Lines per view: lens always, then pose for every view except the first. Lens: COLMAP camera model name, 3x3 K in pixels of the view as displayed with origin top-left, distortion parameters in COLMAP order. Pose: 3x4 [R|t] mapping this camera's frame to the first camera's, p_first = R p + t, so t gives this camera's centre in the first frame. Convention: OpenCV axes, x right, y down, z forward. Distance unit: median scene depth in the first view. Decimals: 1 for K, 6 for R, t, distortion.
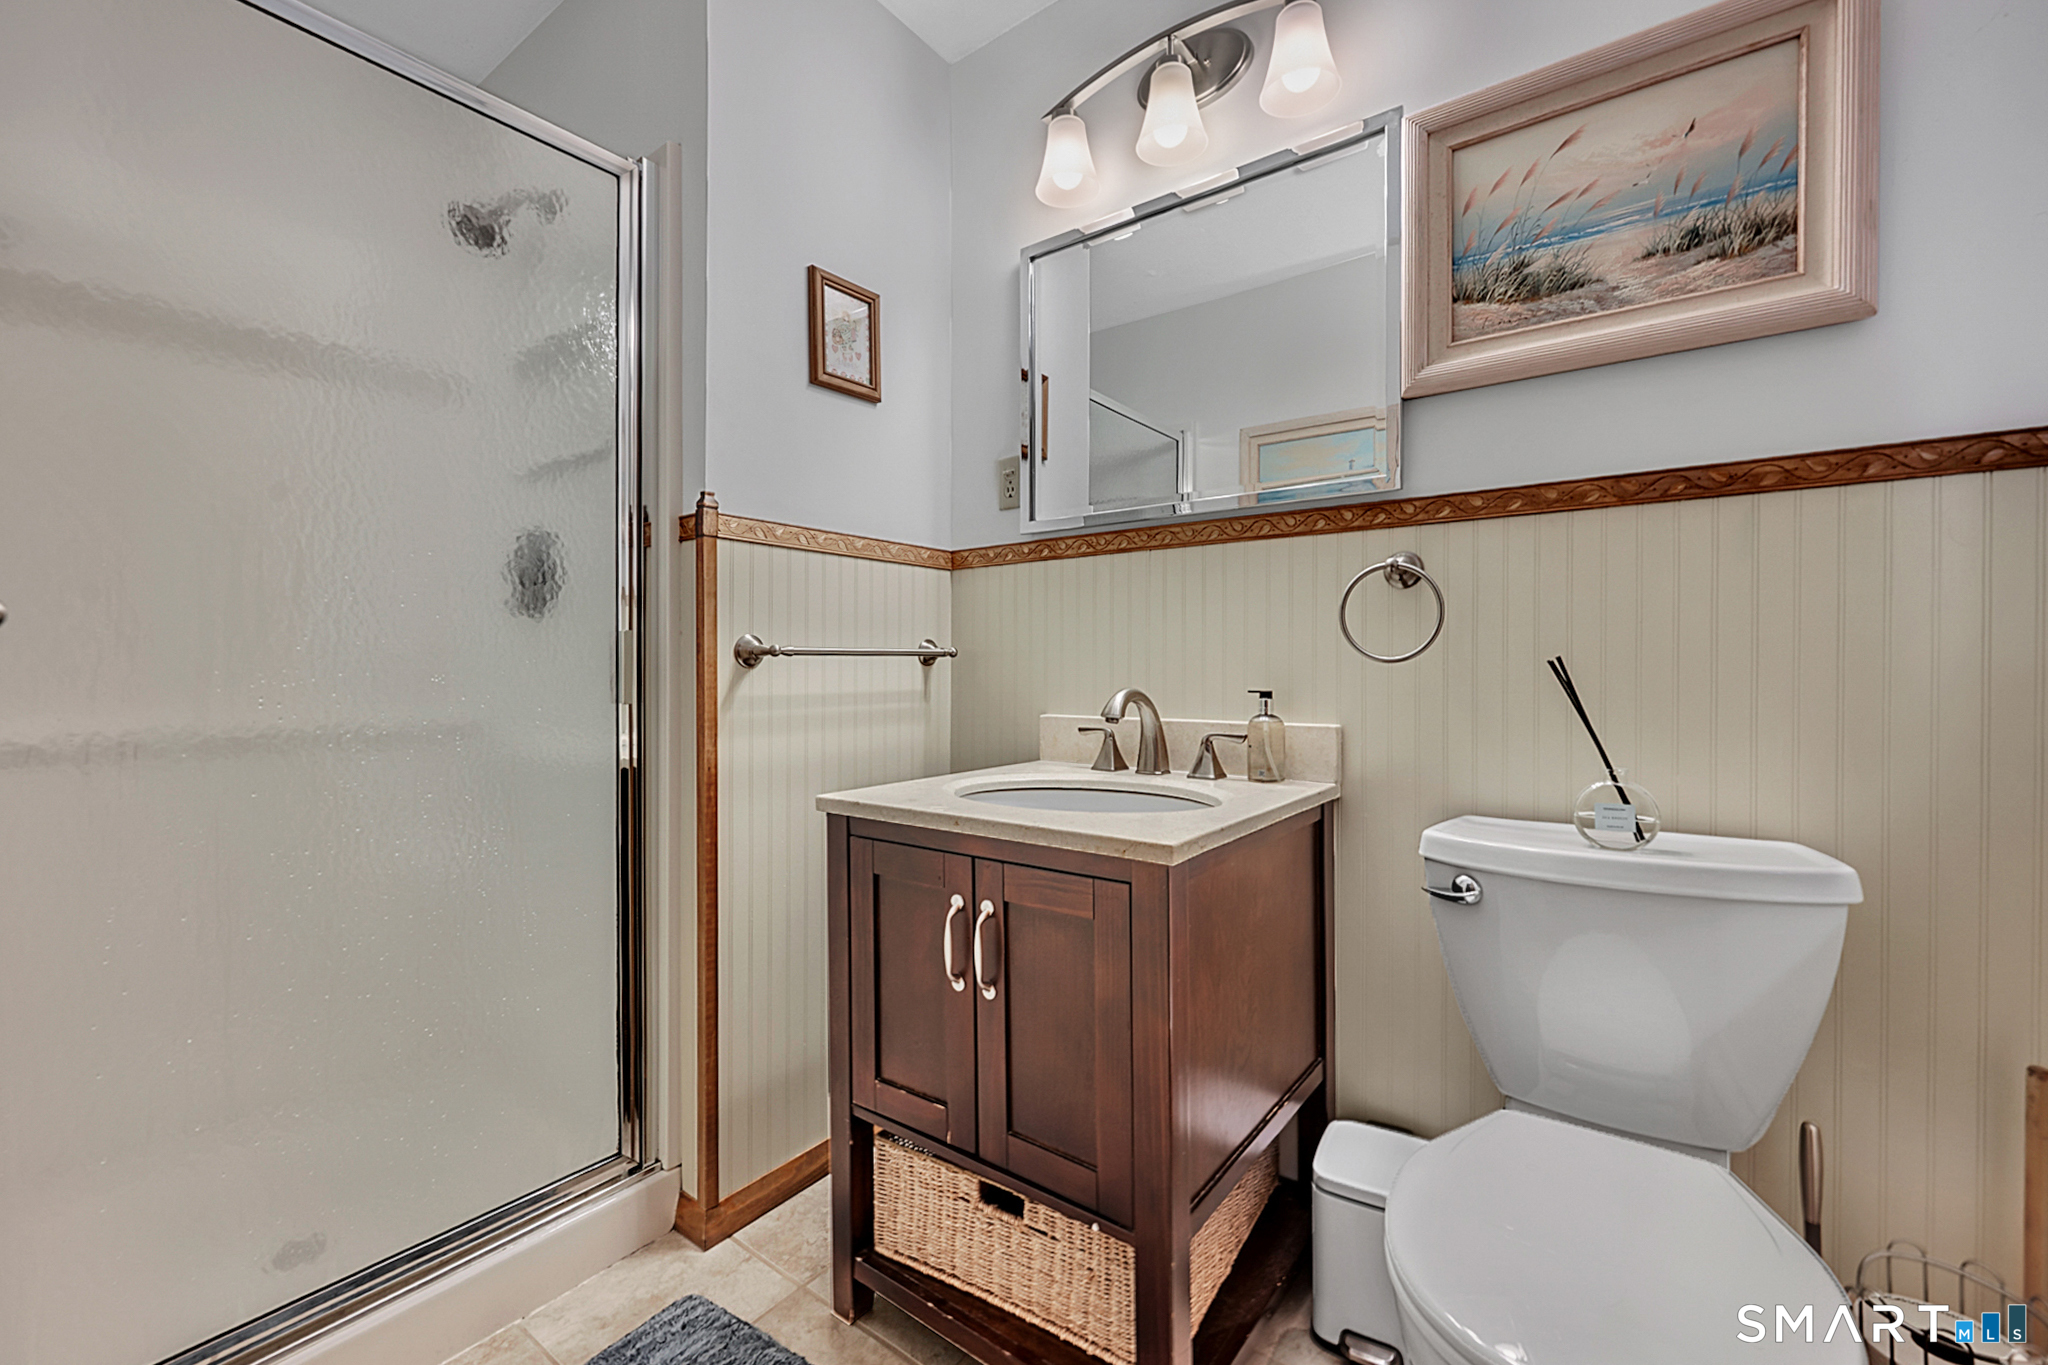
lens RADIAL K [[825.5, 0, 1030.7], [0, 825.5, 681.3], [0, 0, 1]] dist [0.000406, 0.000138]
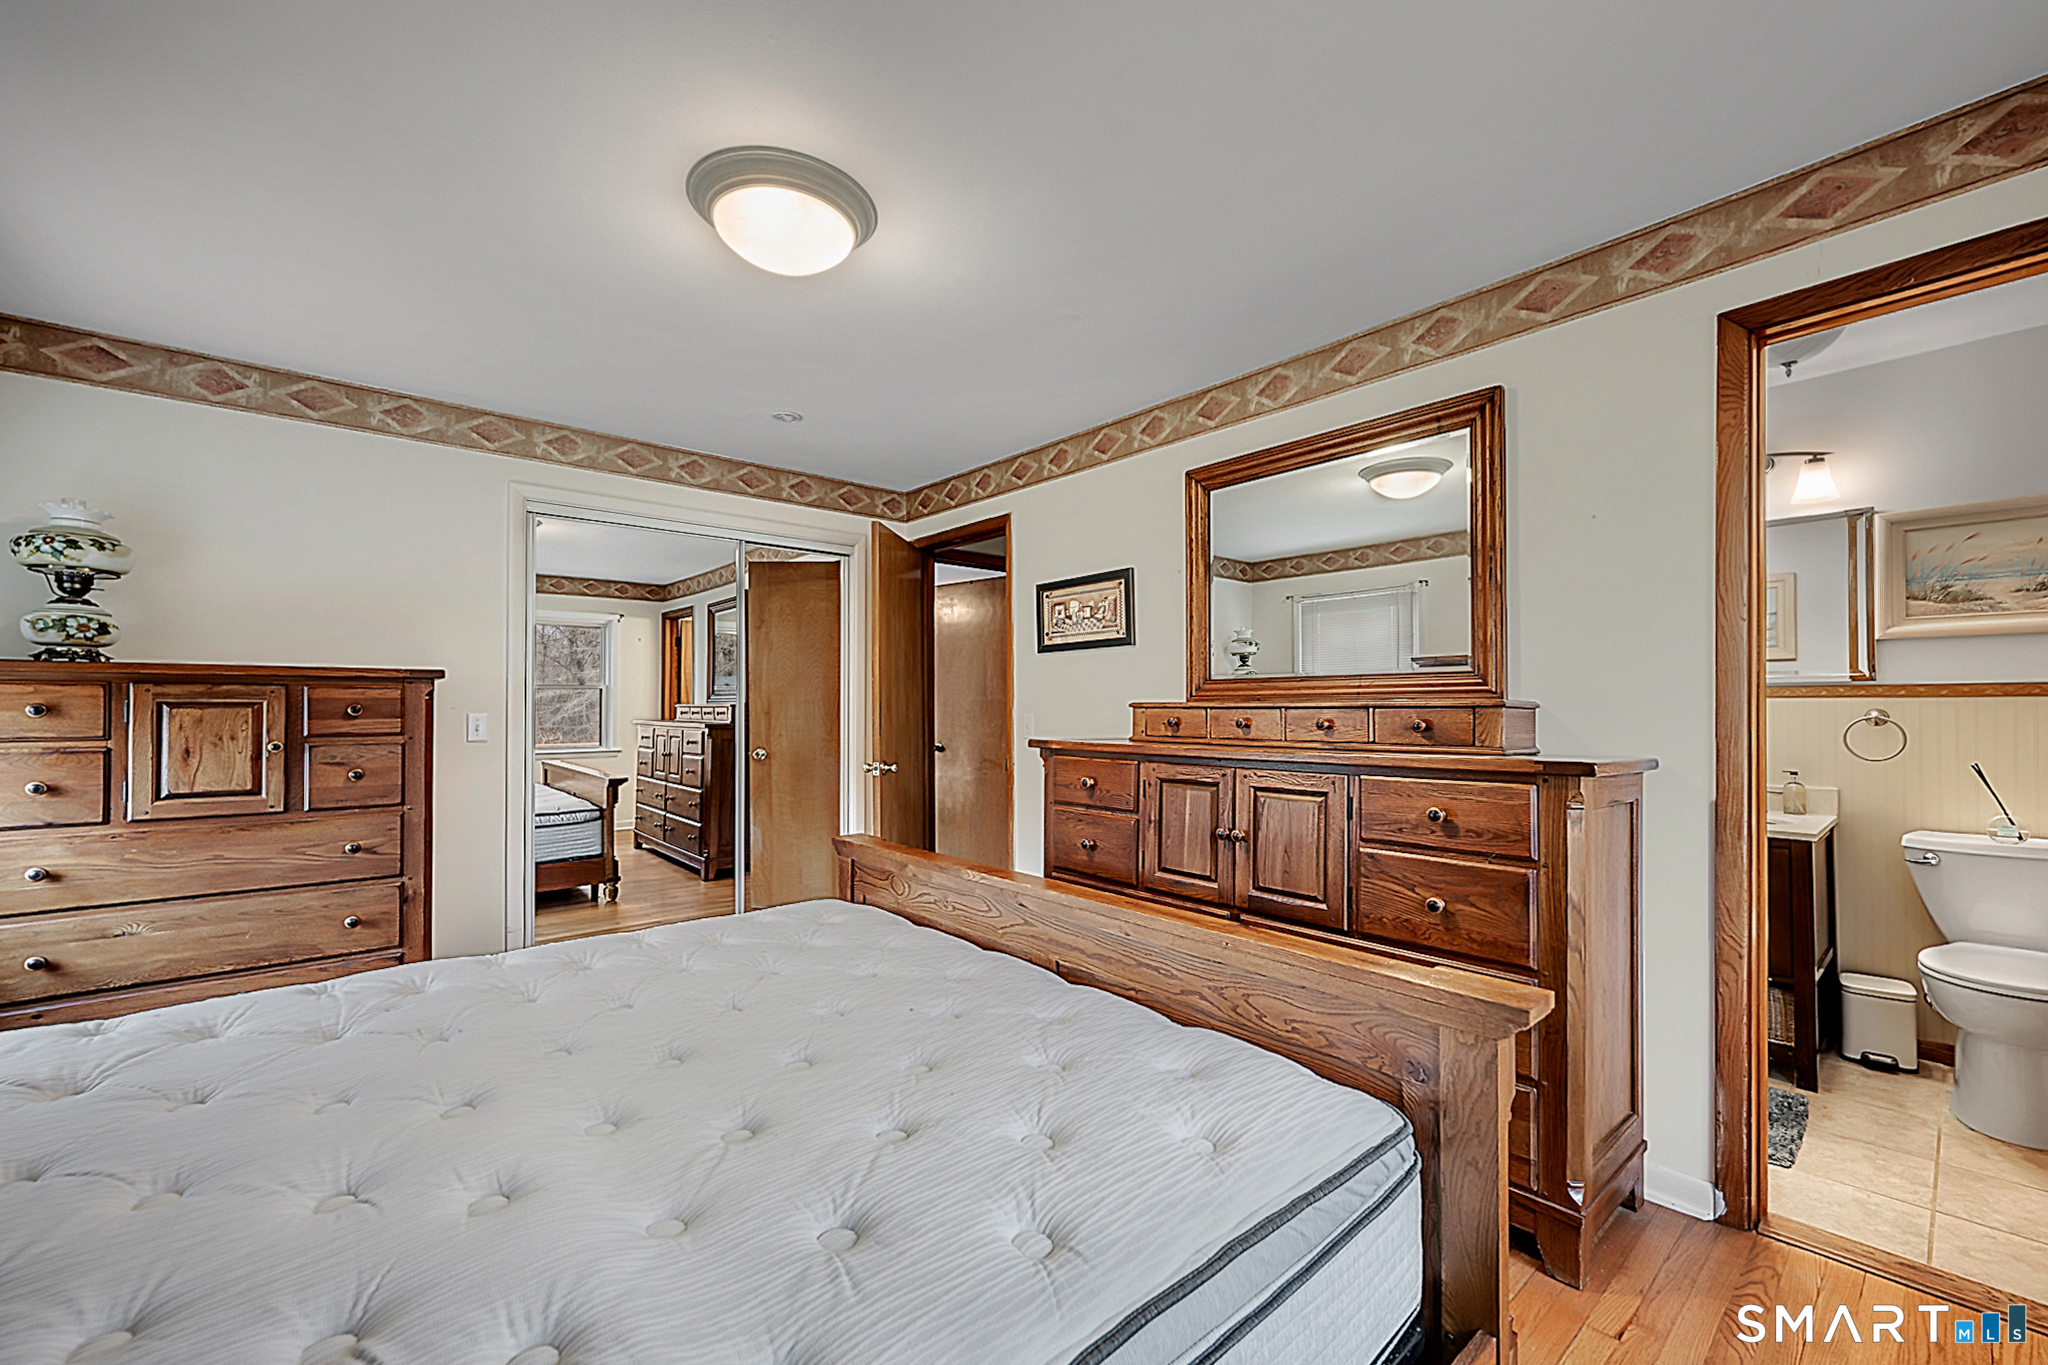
lens RADIAL K [[812.6, 0, 1026.3], [0, 812.6, 696.6], [0, 0, 1]] dist [-0.000038, -0.000018]
pose [[0.971163, -0.003842, -0.238384, -1.347089], [-0.001315, 0.999769, -0.021467, -0.159641], [0.238411, 0.021161, 0.970934, -1.784214]]
